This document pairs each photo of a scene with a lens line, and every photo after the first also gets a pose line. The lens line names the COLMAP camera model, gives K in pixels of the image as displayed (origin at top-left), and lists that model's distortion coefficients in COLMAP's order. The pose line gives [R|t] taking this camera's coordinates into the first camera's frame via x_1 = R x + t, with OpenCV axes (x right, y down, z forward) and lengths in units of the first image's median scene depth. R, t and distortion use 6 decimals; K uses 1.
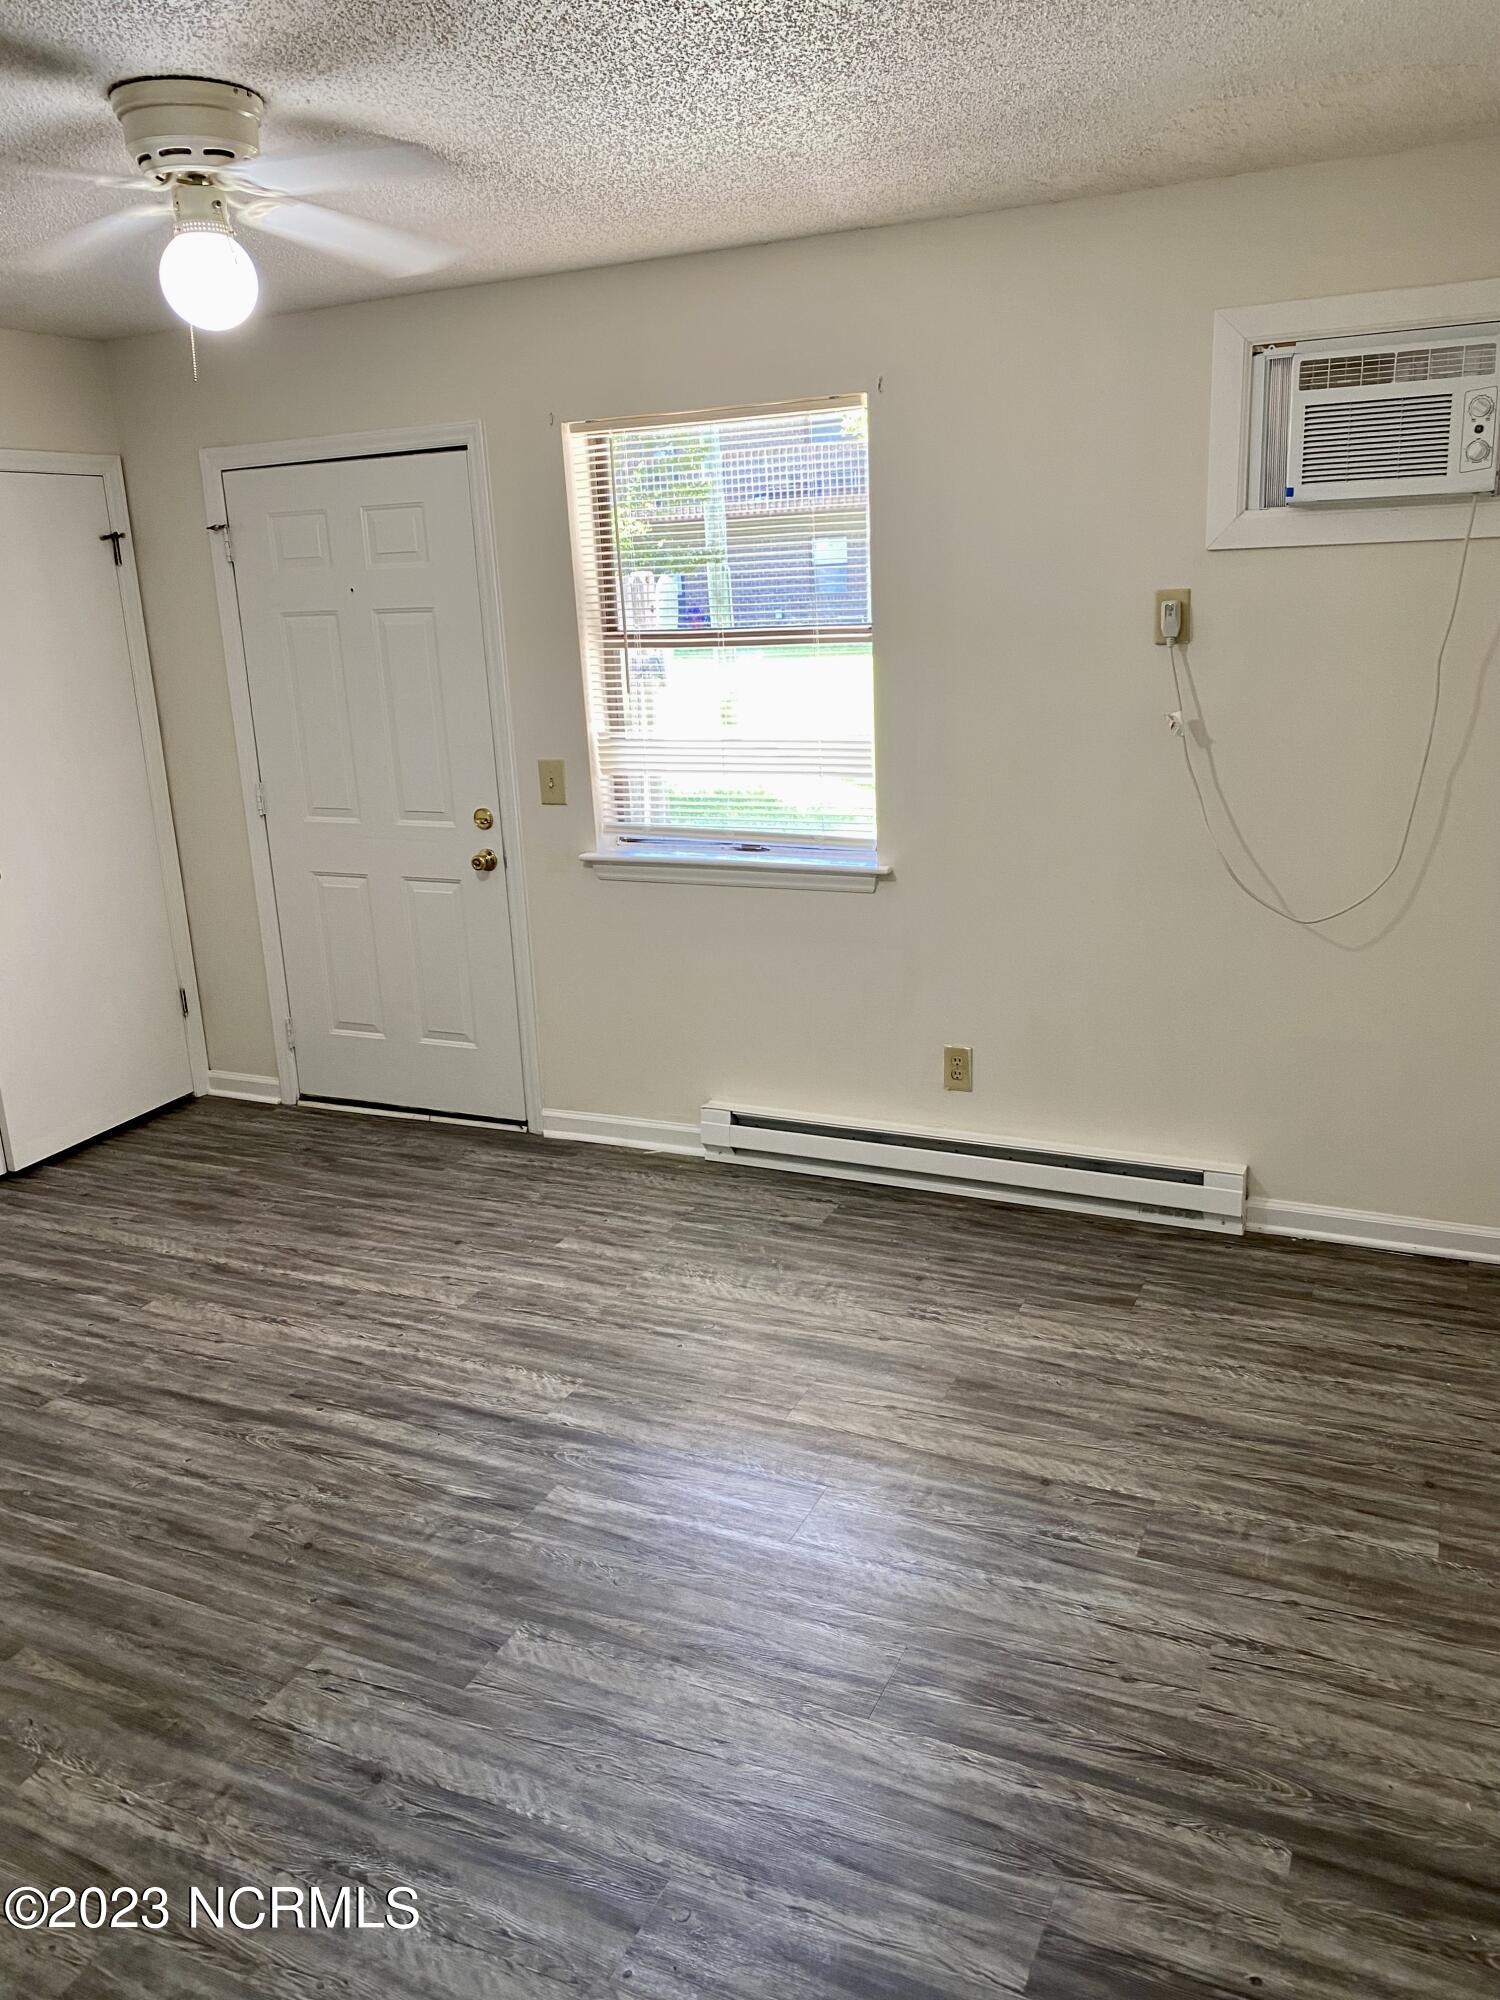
lens RADIAL K [[1502.1, 0, 753.1], [0, 1502.1, 989.8], [0, 0, 1]] dist [0.023214, -0.043241]
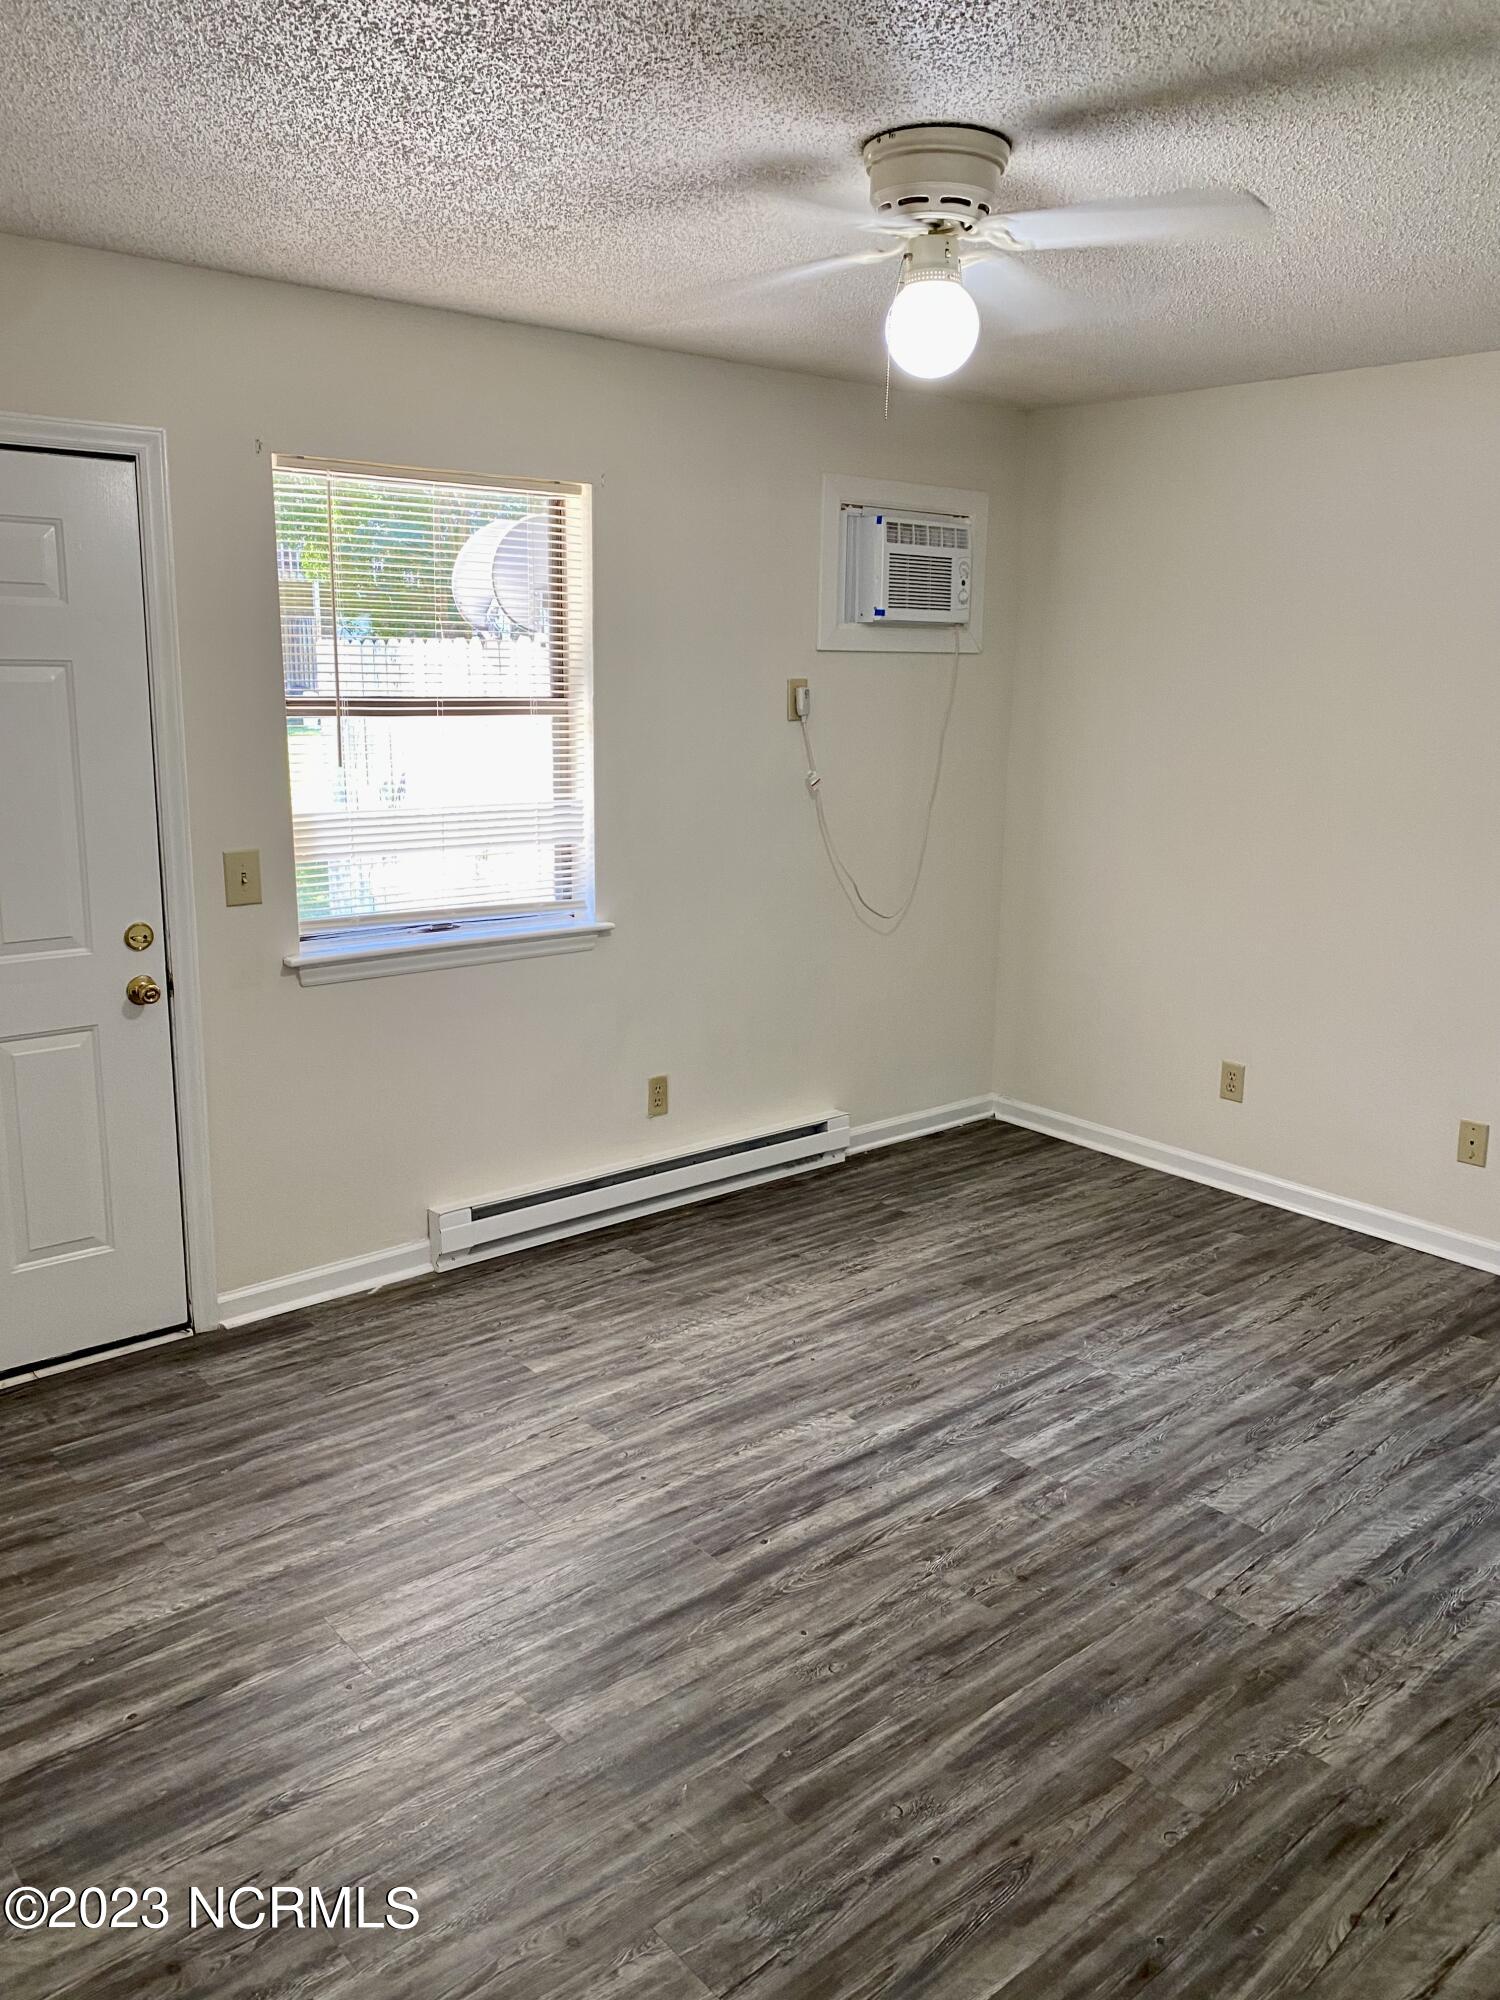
lens RADIAL K [[1502.1, 0, 758.8], [0, 1502.1, 993.3], [0, 0, 1]] dist [0.023214, -0.043241]
pose [[0.430544, -0.152112, 0.889659, -0.925093], [0.210726, 0.975396, 0.064792, -0.088281], [-0.877625, 0.159579, 0.452005, 0.486572]]
